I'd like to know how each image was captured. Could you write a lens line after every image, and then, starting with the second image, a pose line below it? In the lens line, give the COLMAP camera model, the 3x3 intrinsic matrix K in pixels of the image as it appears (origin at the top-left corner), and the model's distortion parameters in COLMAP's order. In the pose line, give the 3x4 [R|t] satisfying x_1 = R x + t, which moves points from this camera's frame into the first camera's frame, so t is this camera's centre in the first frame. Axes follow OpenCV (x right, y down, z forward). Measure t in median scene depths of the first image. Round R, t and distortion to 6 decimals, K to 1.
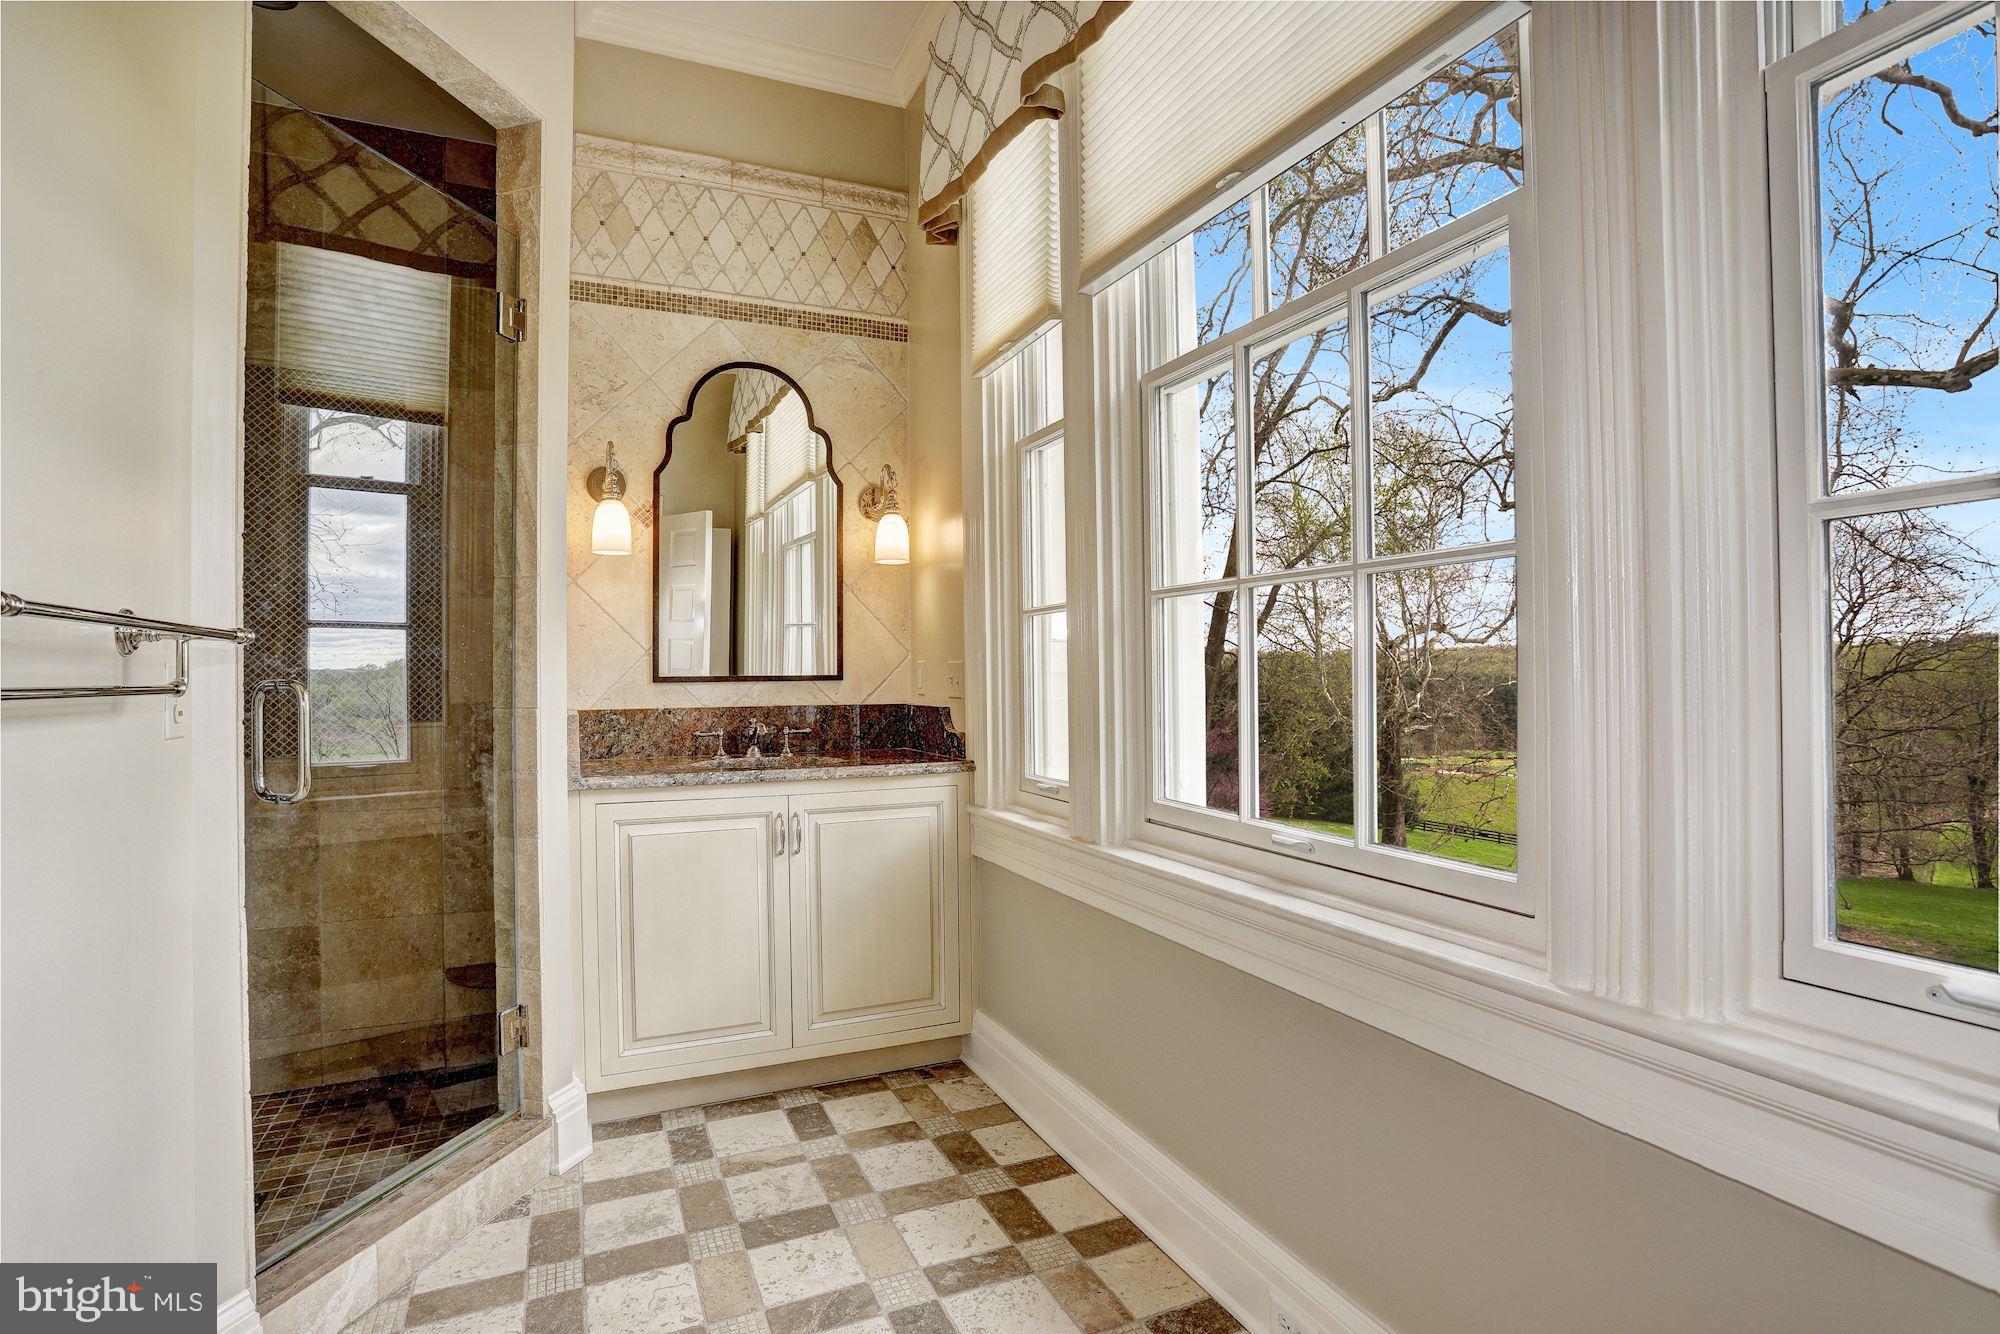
lens RADIAL K [[973.9, 0, 1001.5], [0, 973.9, 667.3], [0, 0, 1]] dist [-0.044842, 0.010161]
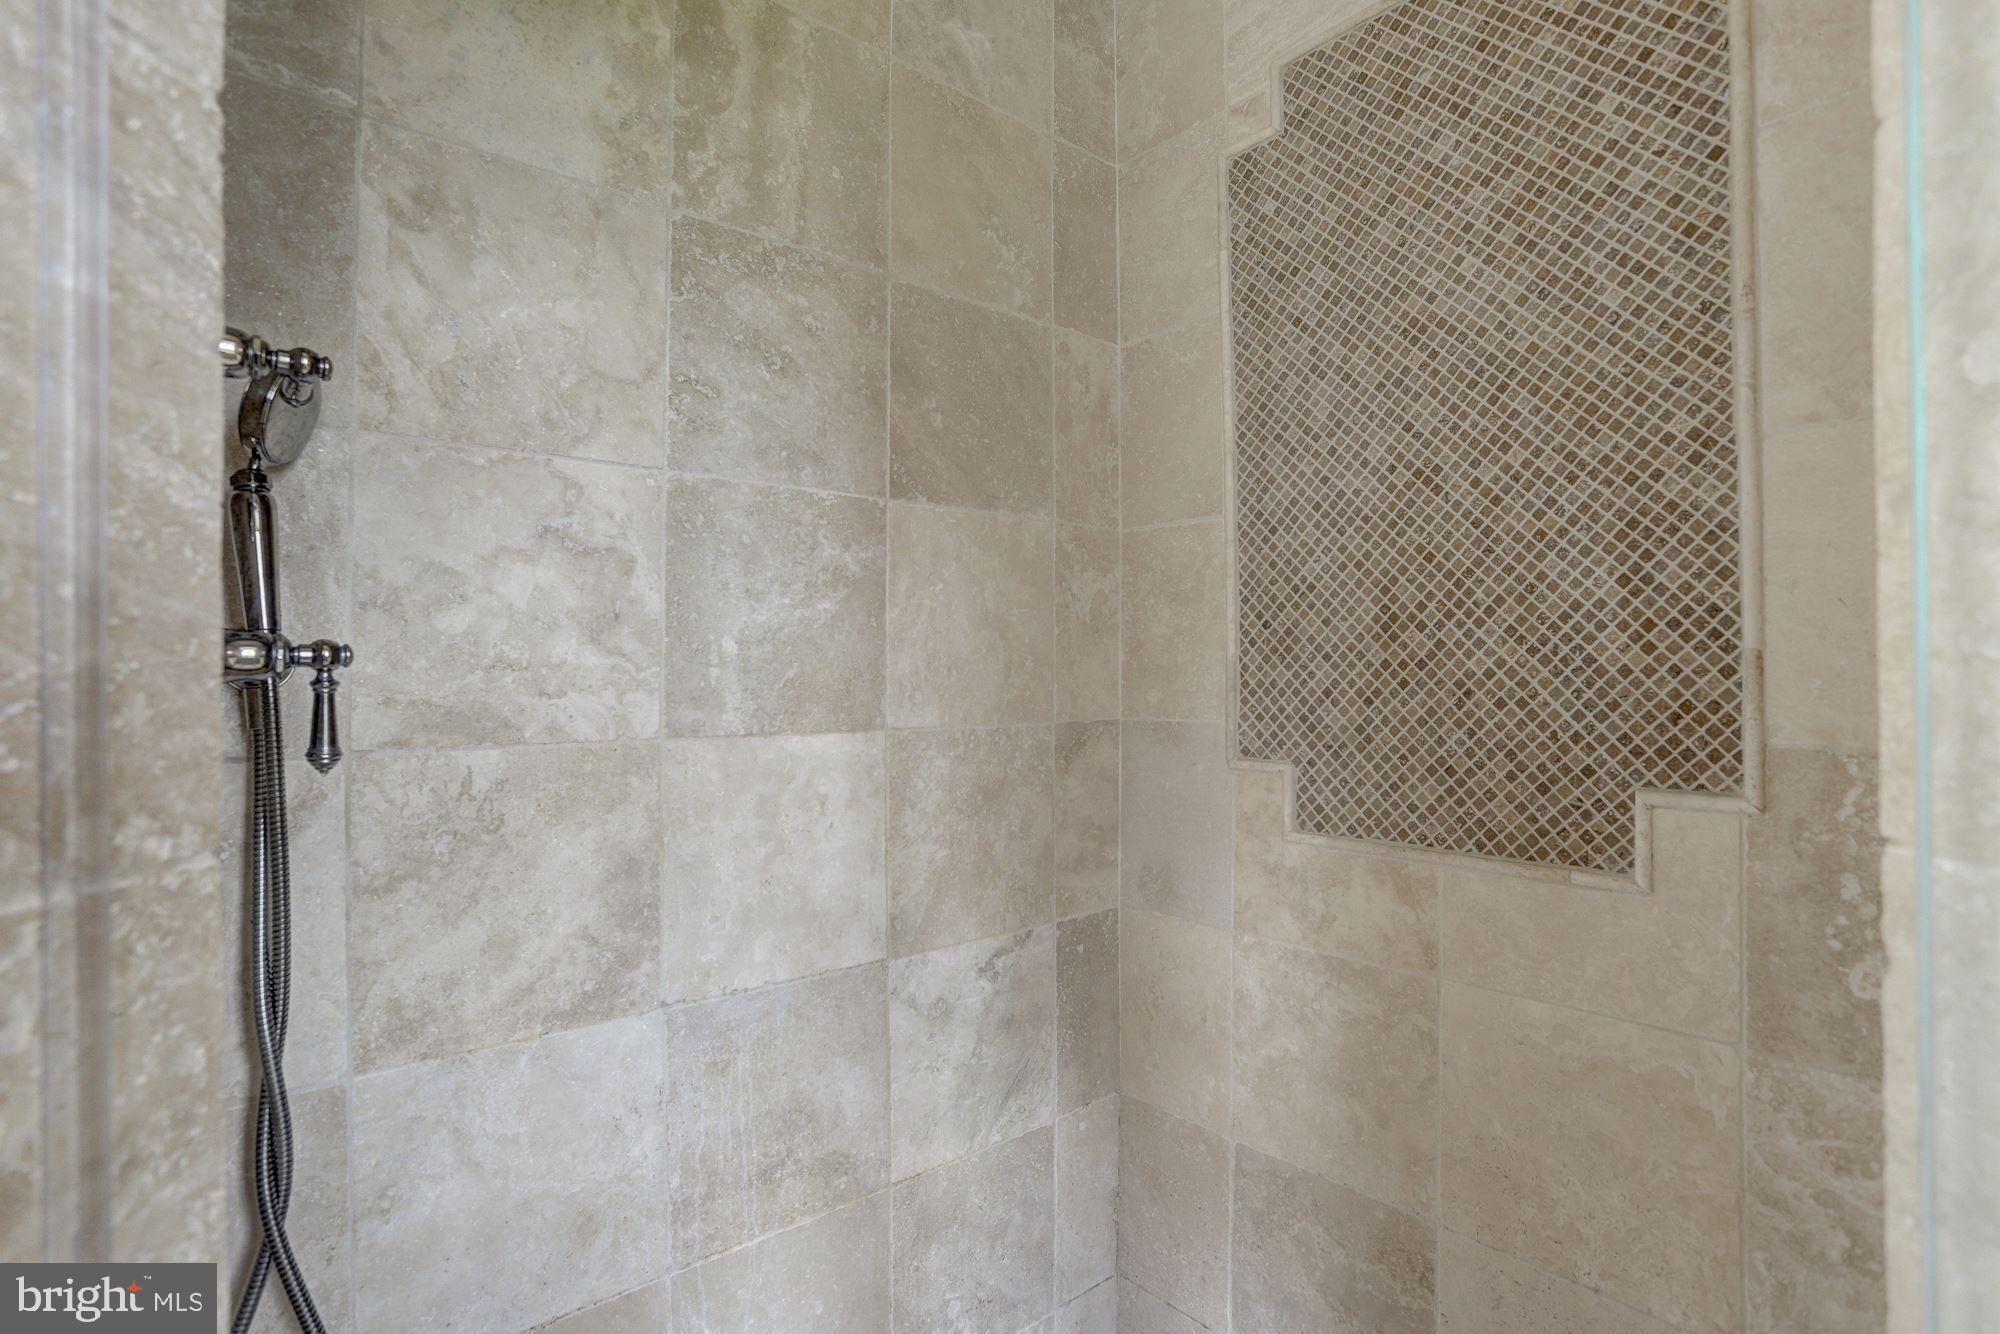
lens RADIAL K [[973.9, 0, 1001.0], [0, 973.9, 666.6], [0, 0, 1]] dist [-0.044842, 0.010161]
pose [[0.375155, -0.004083, -0.926953, -0.368698], [0.009361, 0.999956, -0.000616, 0.006932], [0.926915, -0.008446, 0.375177, 0.628931]]
